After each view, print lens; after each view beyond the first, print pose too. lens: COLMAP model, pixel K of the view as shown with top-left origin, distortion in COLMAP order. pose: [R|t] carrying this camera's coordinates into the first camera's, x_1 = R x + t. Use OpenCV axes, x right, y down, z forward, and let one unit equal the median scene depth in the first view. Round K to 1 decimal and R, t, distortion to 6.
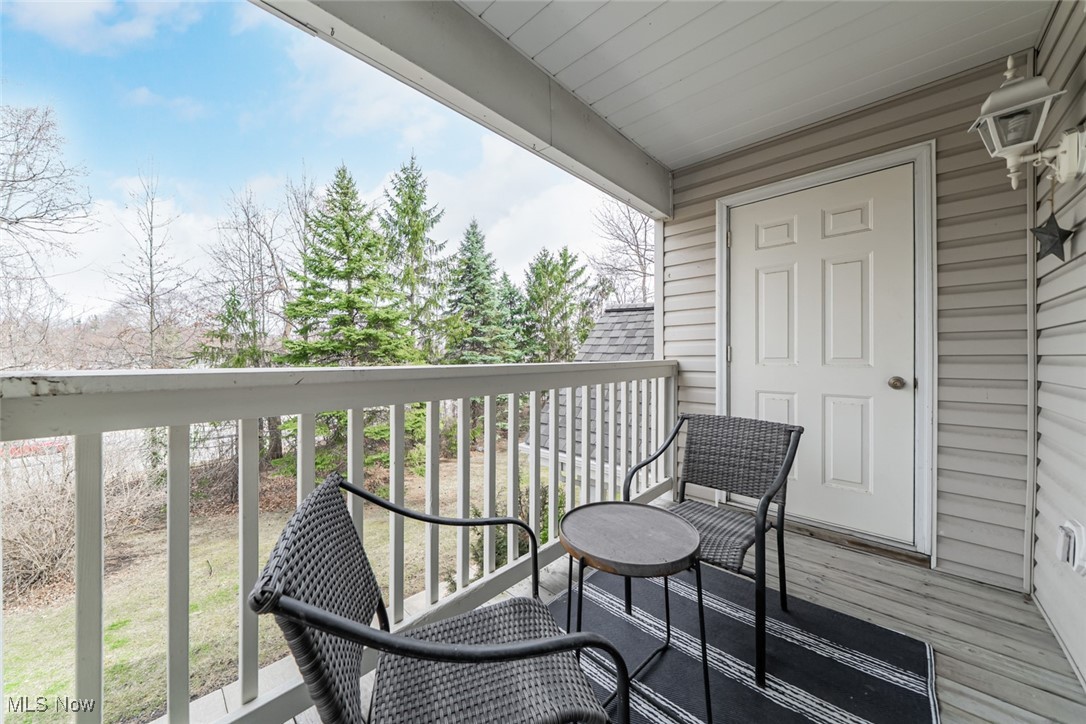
lens RADIAL K [[377.0, 0, 540.0], [0, 377.0, 360.7], [0, 0, 1]] dist [-0.000216, -0.000176]
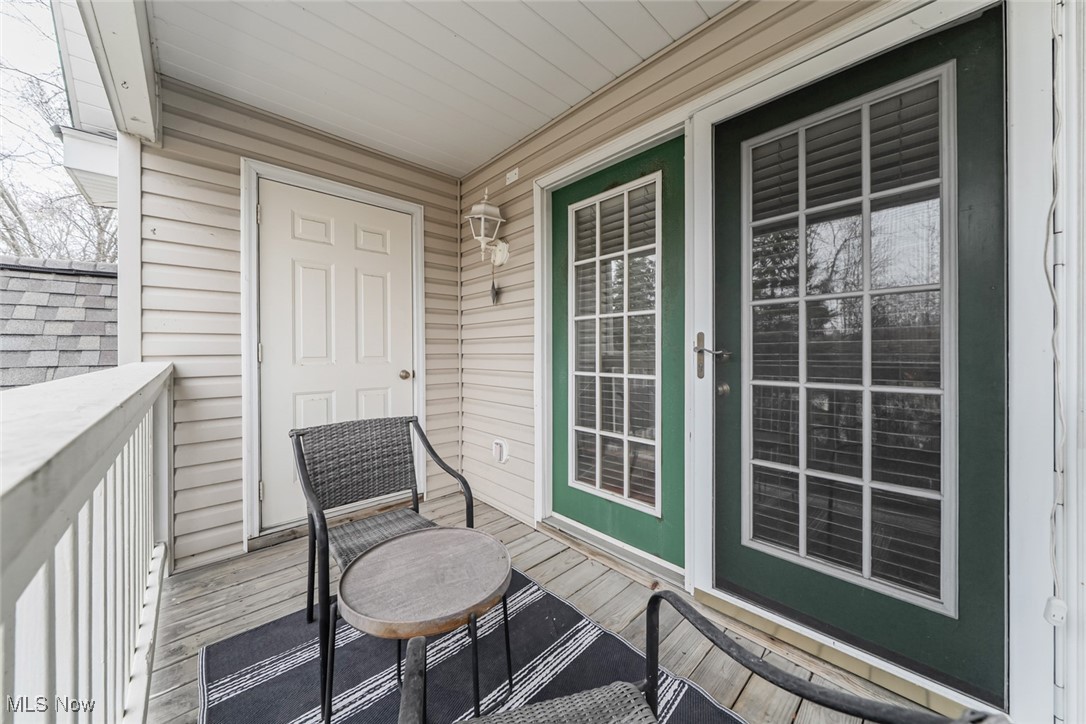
lens RADIAL K [[377.0, 0, 542.5], [0, 377.0, 351.7], [0, 0, 1]] dist [-0.000216, -0.000176]
pose [[0.074911, -0.000889, 0.997190, -0.287525], [0.012618, 0.999920, -0.000057, -0.013370], [-0.997110, 0.012587, 0.074916, 0.337038]]
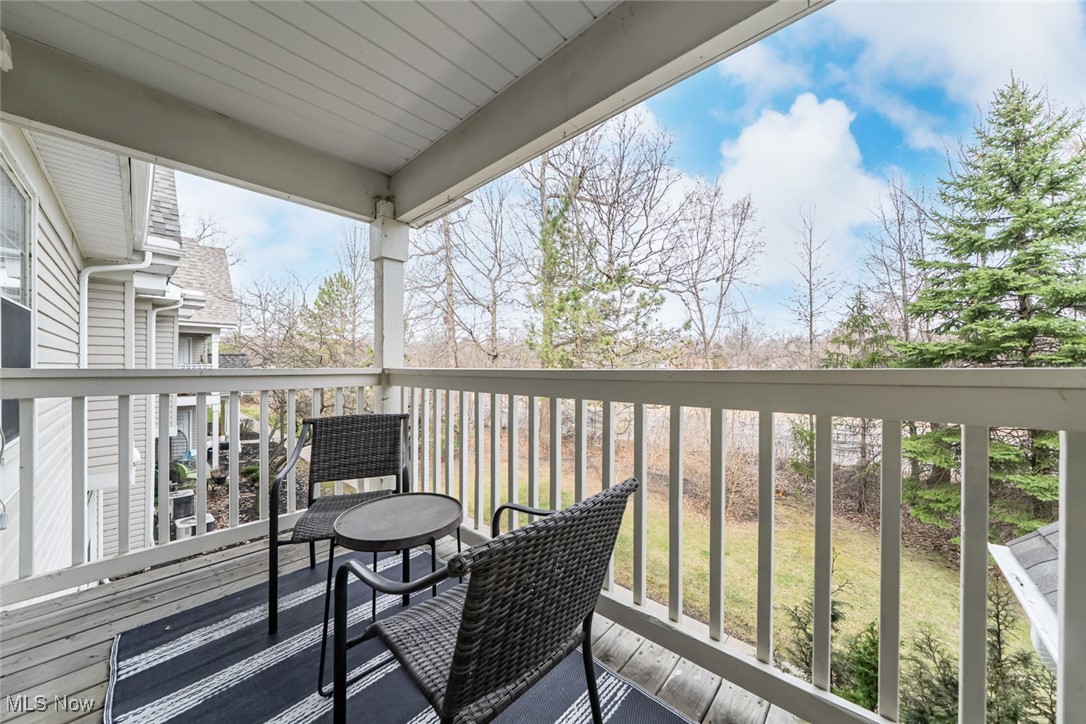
lens RADIAL K [[377.0, 0, 539.2], [0, 377.0, 363.3], [0, 0, 1]] dist [-0.000216, -0.000176]
pose [[-0.003304, 0.000054, -0.999995, 1.650795], [-0.009592, 0.999954, 0.000086, -0.020021], [0.999949, 0.009592, -0.003303, 1.694609]]
